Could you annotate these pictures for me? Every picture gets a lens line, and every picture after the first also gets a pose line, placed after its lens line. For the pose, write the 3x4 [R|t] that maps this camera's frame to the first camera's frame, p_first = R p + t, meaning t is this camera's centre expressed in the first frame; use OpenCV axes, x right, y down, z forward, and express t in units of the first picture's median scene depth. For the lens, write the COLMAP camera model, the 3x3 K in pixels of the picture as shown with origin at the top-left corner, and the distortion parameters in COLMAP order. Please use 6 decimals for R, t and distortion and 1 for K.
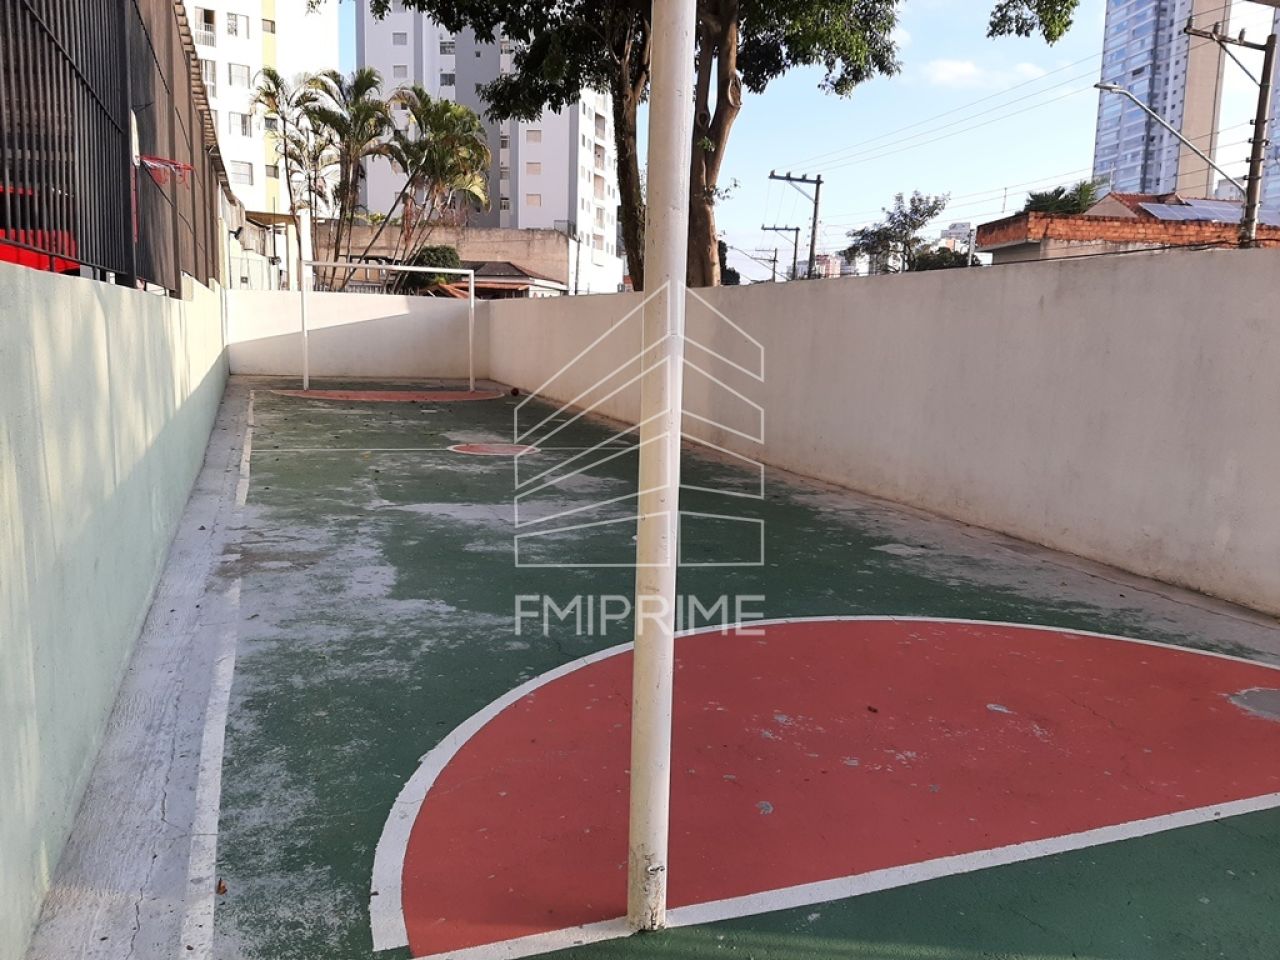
lens RADIAL K [[956.3, 0, 640.0], [0, 956.3, 480.0], [0, 0, 1]] dist [-0.002126, -0.007398]
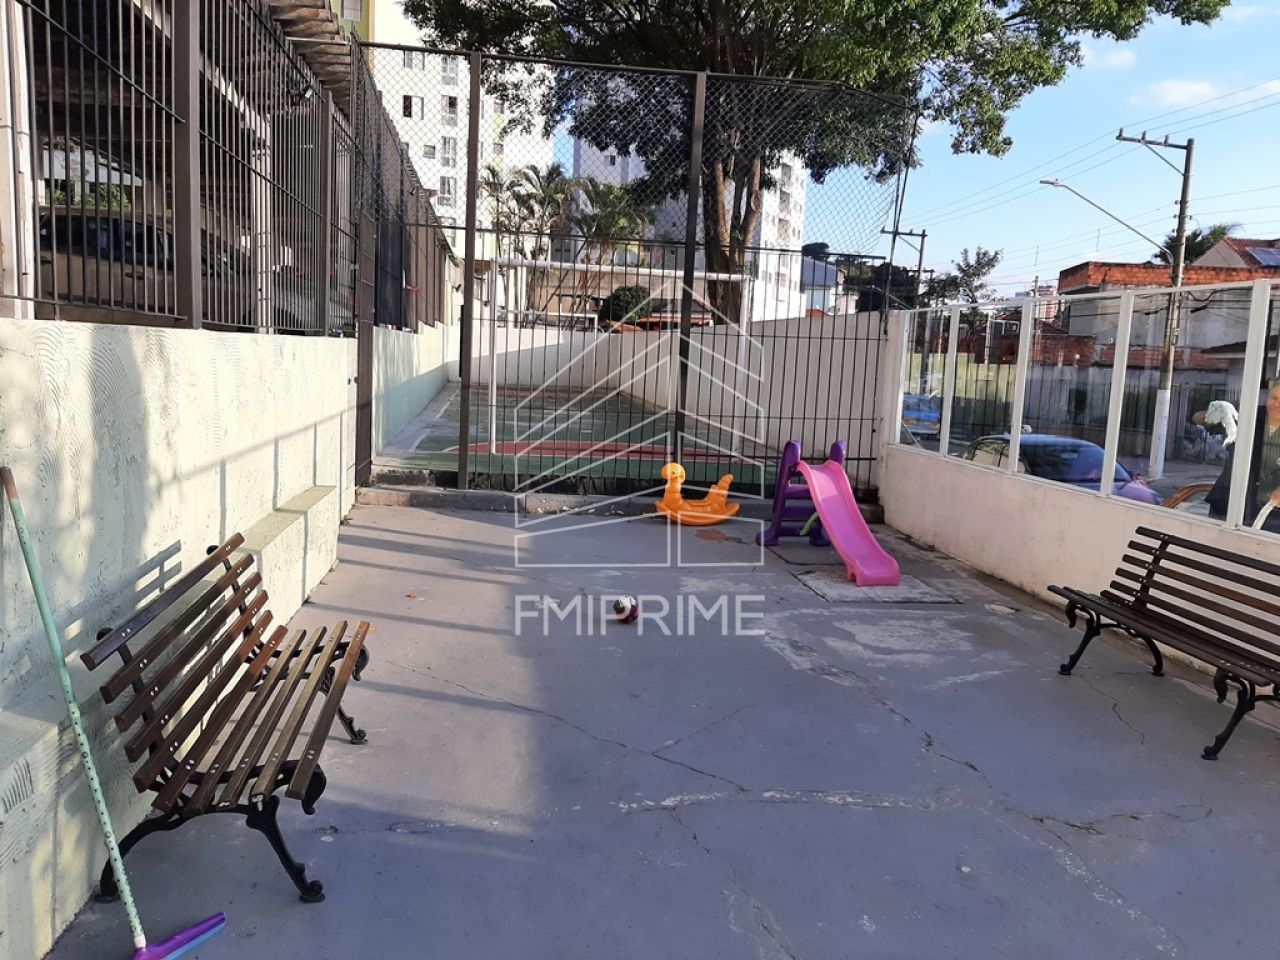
lens RADIAL K [[980.9, 0, 640.0], [0, 980.9, 480.0], [0, 0, 1]] dist [-0.045695, -0.000753]
pose [[0.974956, 0.034072, -0.219772, 0.147399], [-0.042101, 0.998602, -0.031951, 0.055137], [0.218376, 0.040403, 0.975028, -0.299913]]
